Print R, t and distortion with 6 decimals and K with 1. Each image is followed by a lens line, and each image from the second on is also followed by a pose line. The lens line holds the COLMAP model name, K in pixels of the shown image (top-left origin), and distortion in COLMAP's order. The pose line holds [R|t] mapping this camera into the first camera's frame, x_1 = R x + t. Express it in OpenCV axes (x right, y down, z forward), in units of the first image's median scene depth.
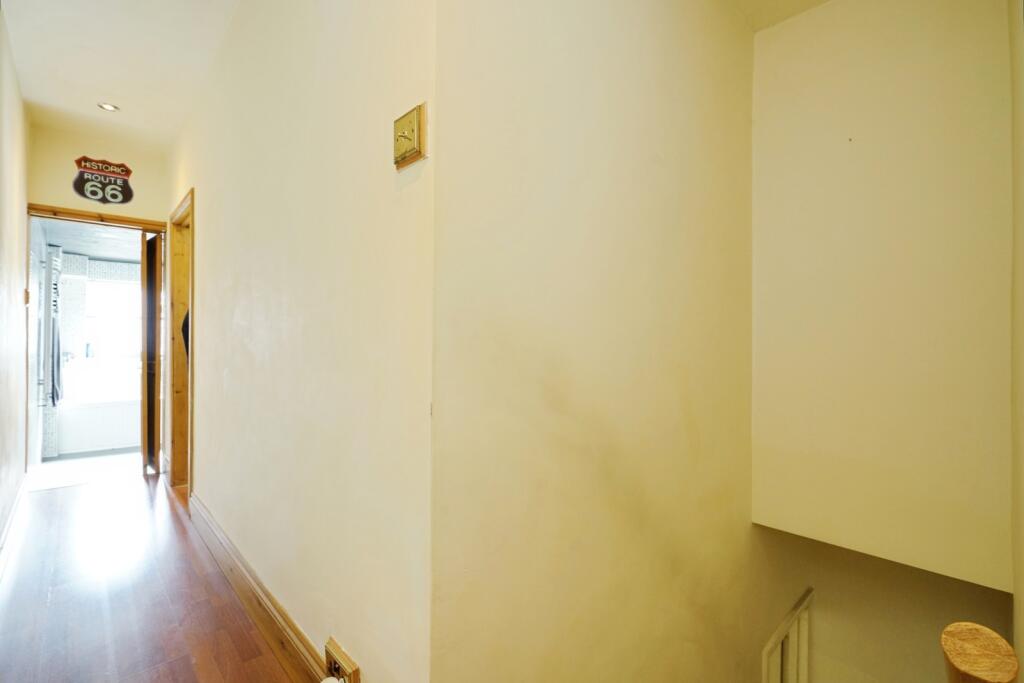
lens RADIAL K [[462.2, 0, 511.6], [0, 462.2, 342.3], [0, 0, 1]] dist [0.000031, 0.000632]
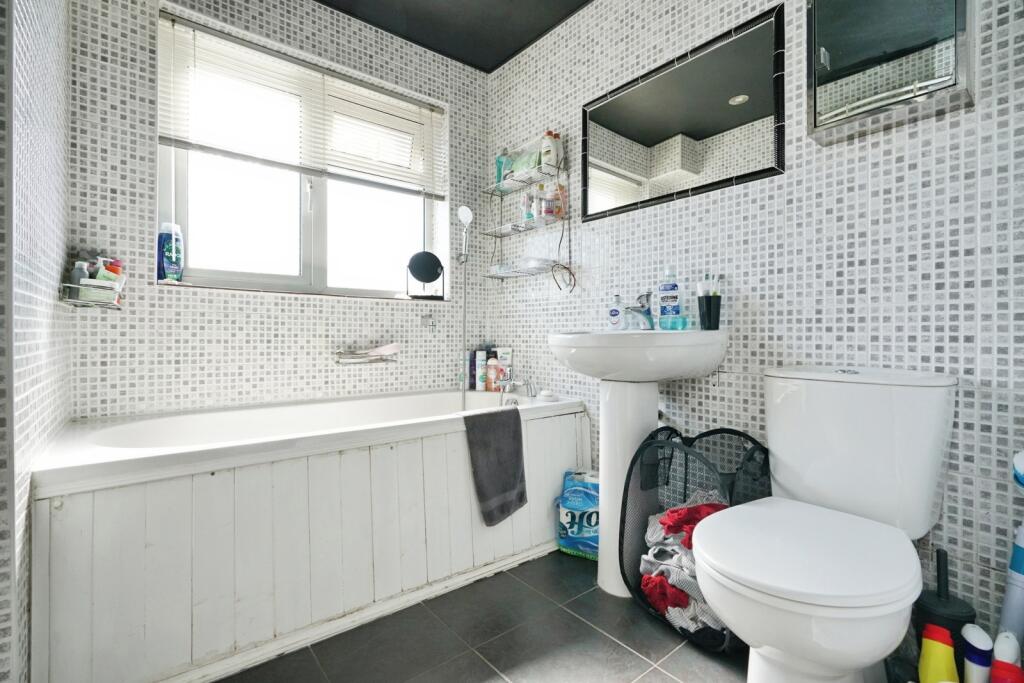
lens RADIAL K [[462.2, 0, 512.2], [0, 462.2, 336.3], [0, 0, 1]] dist [0.000031, 0.000632]
pose [[0.997747, 0.000130, -0.067087, -0.698688], [0.000057, 0.999996, 0.002784, 0.069920], [0.067087, -0.002782, 0.997743, 0.746223]]
